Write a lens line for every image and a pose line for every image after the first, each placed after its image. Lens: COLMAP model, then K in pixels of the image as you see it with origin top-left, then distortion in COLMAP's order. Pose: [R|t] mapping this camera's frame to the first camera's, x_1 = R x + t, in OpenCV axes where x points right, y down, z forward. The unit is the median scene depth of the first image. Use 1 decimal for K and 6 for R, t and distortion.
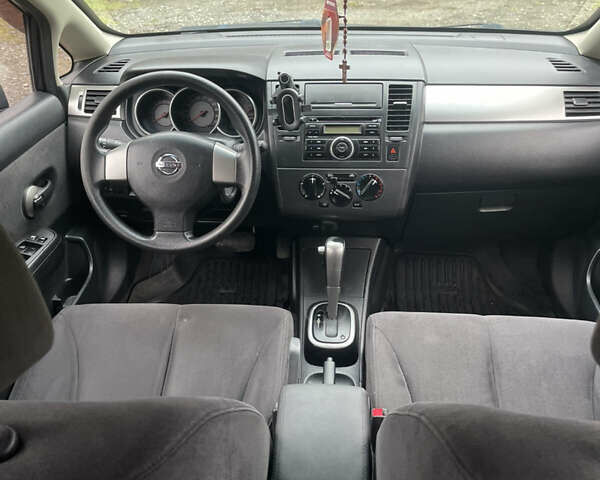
lens RADIAL K [[596.0, 0, 299.6], [0, 596.0, 241.5], [0, 0, 1]] dist [0.033362, 0.000000]
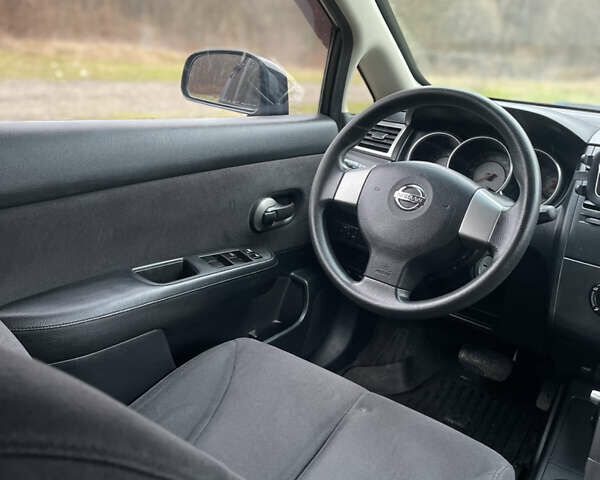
lens RADIAL K [[596.0, 0, 298.8], [0, 596.0, 240.9], [0, 0, 1]] dist [0.033362, 0.000000]
pose [[0.824673, 0.271035, -0.496442, 0.048811], [-0.377101, 0.917638, -0.125440, 0.061793], [0.421555, 0.290655, 0.858959, 0.272004]]
